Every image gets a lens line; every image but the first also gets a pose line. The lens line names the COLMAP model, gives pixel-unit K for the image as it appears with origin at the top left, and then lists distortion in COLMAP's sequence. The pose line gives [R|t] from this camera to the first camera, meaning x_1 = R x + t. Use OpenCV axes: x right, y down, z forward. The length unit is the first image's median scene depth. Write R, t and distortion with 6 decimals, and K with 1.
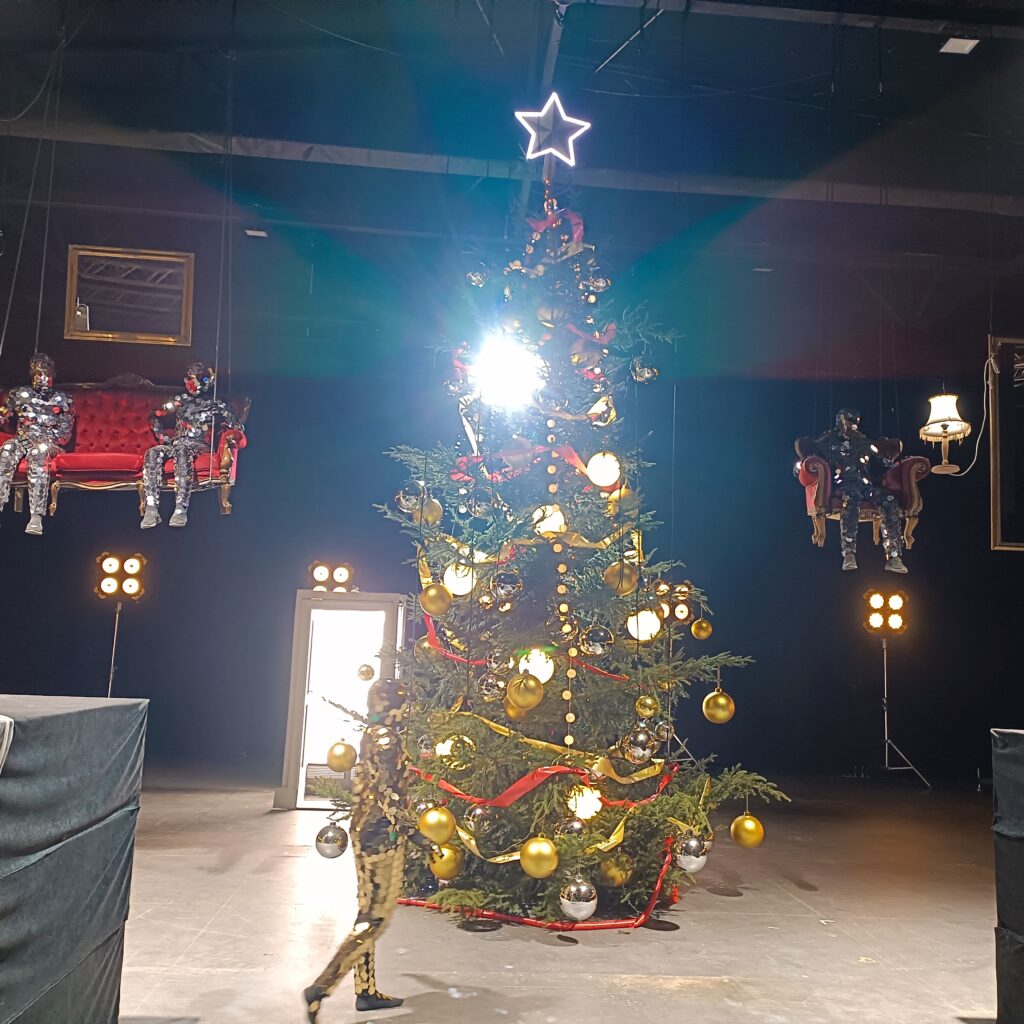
lens RADIAL K [[1005.0, 0, 518.9], [0, 1005.0, 516.5], [0, 0, 1]] dist [0.037541, 0.000000]
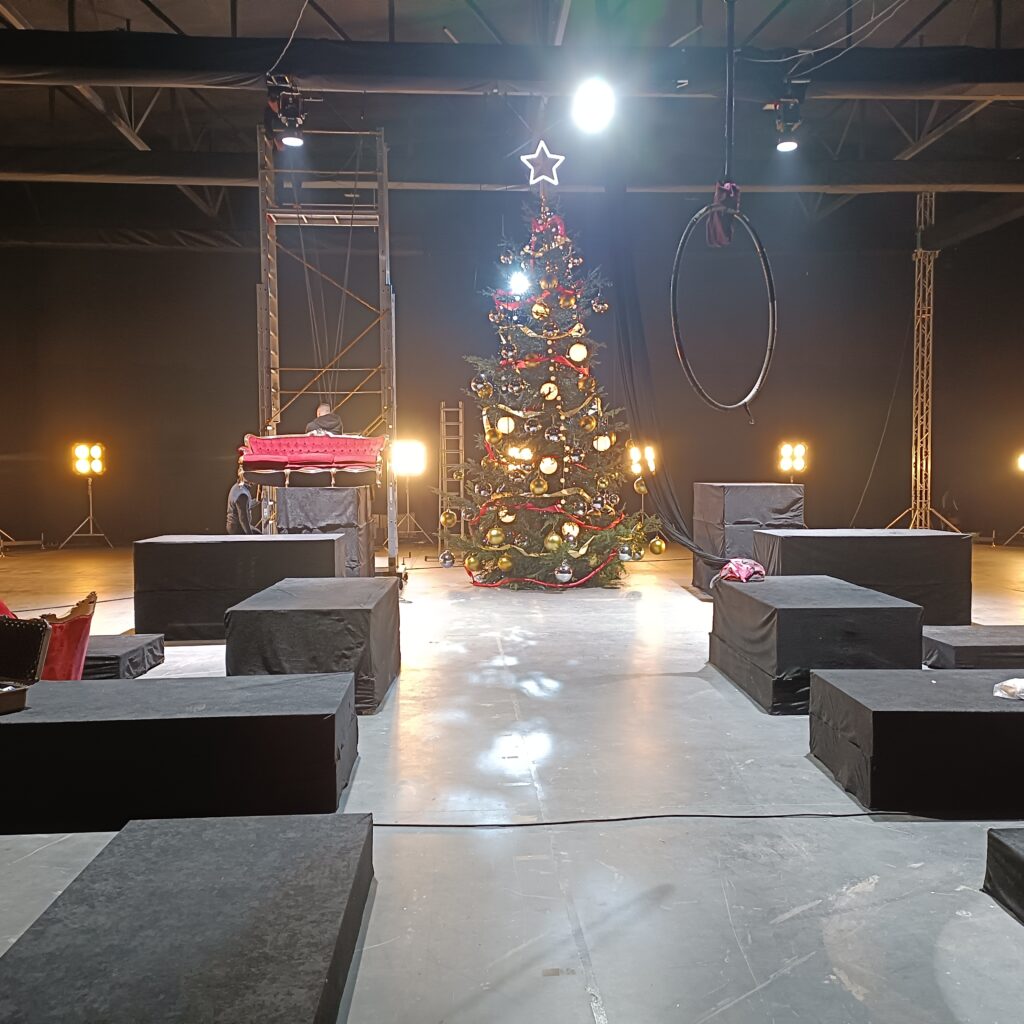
lens RADIAL K [[1005.0, 0, 509.1], [0, 1005.0, 508.3], [0, 0, 1]] dist [0.037541, 0.000000]
pose [[0.998698, -0.045303, -0.023467, -0.014348], [0.048694, 0.983656, 0.173348, -0.118952], [0.015230, -0.174265, 0.984581, -0.951221]]
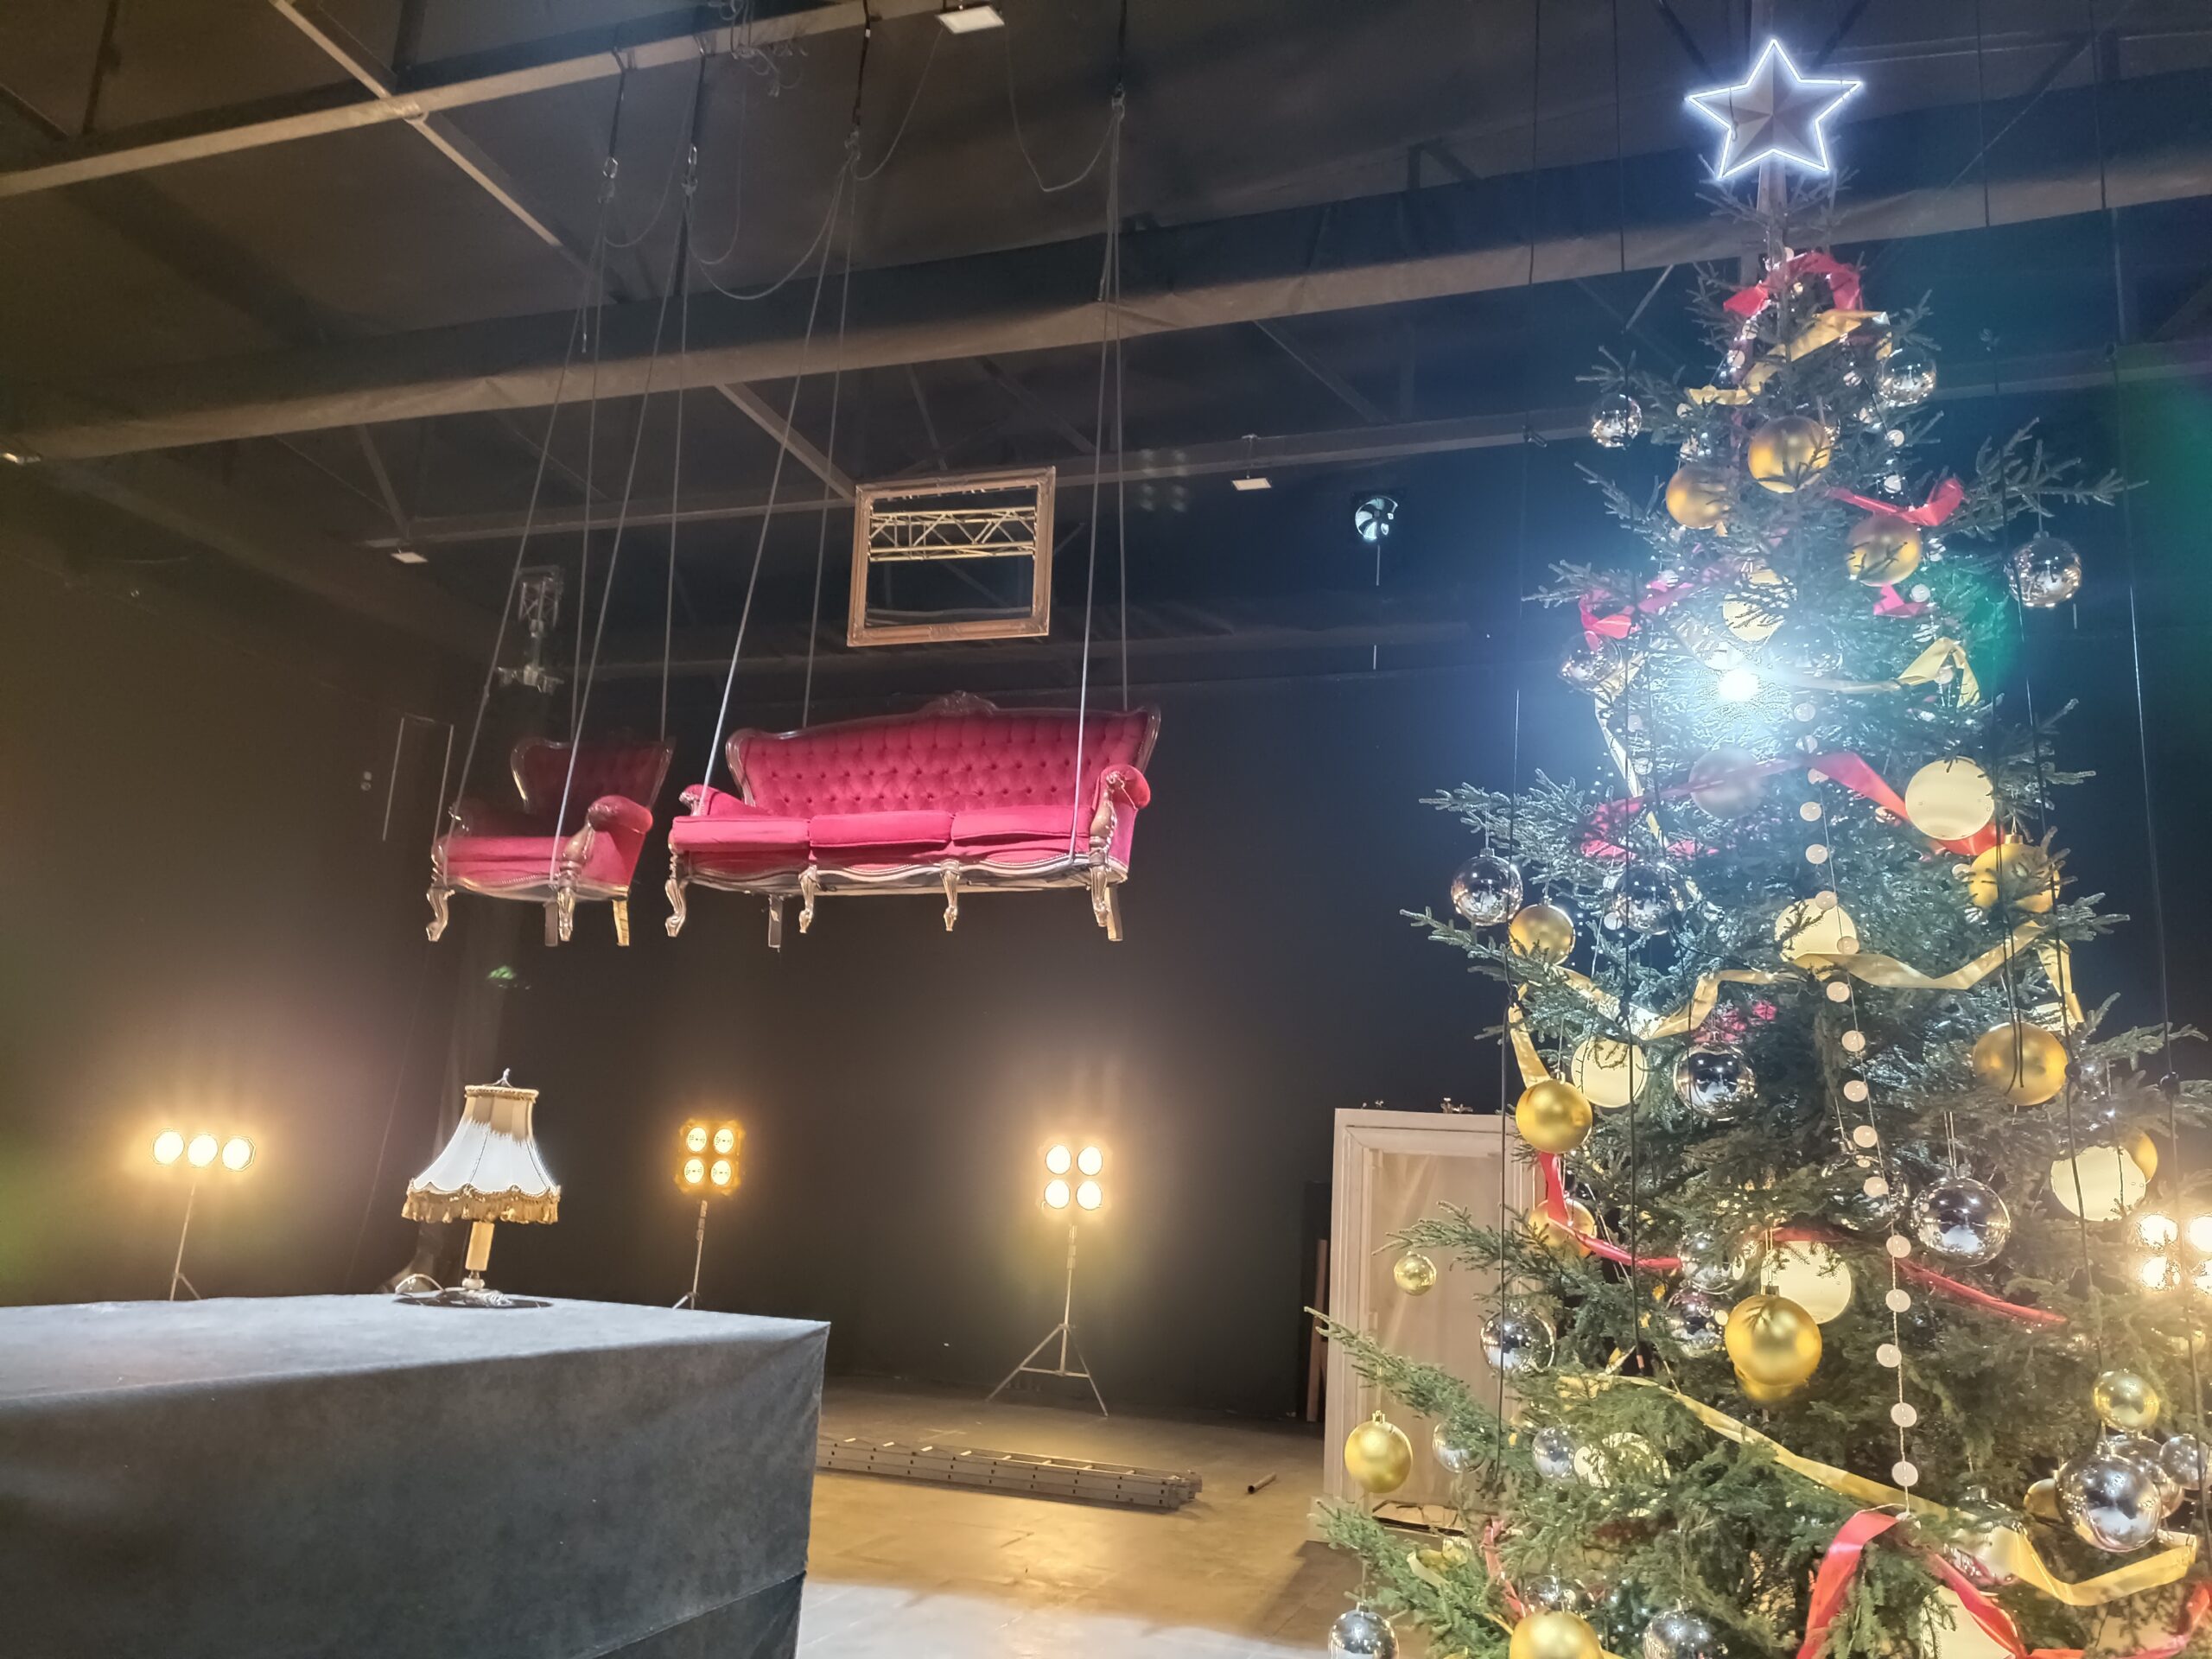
lens RADIAL K [[1620.3, 0, 1102.5], [0, 1620.3, 844.2], [0, 0, 1]] dist [0.027149, -0.012530]
pose [[0.911837, -0.071999, -0.404191, 0.036277], [0.031288, 0.993826, -0.106447, 0.031565], [0.409359, 0.084416, 0.908460, 0.242541]]
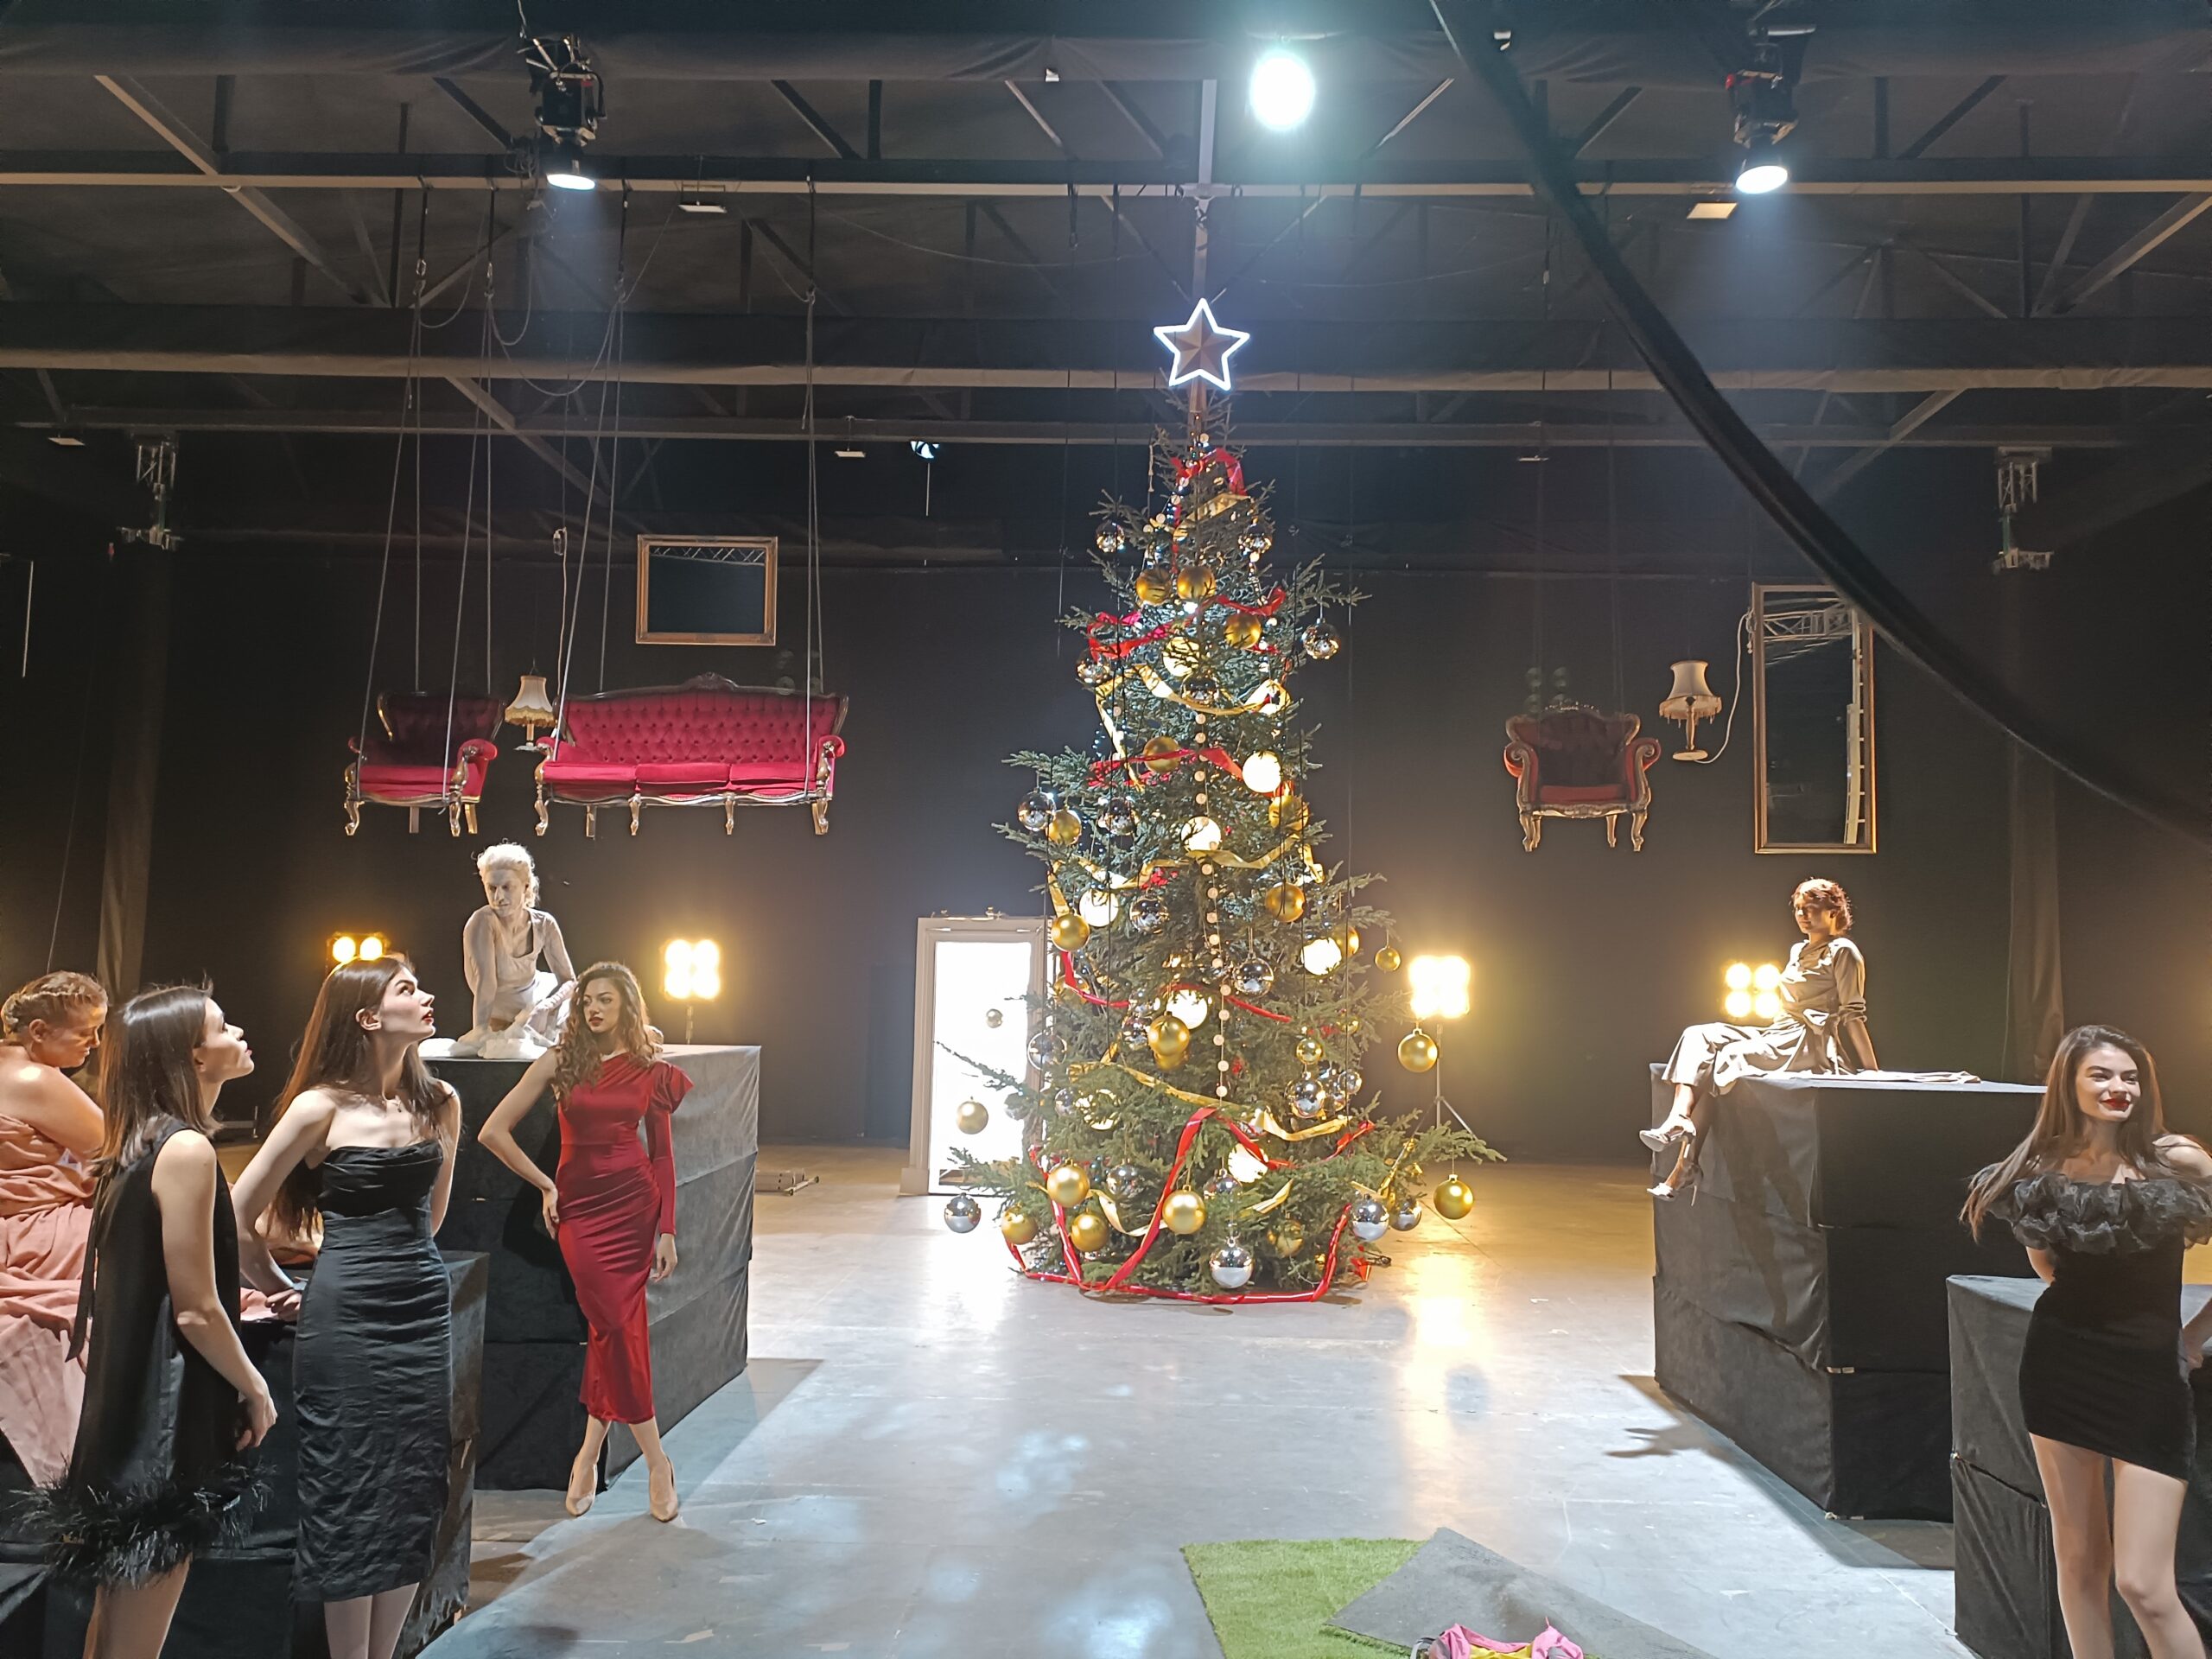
lens RADIAL K [[1620.3, 0, 1122.2], [0, 1620.3, 829.2], [0, 0, 1]] dist [0.027149, -0.012530]
pose [[0.994116, -0.032792, -0.103240, 0.105906], [0.036226, 0.998845, 0.031564, -0.046738], [0.102086, -0.035118, 0.994156, -0.359568]]
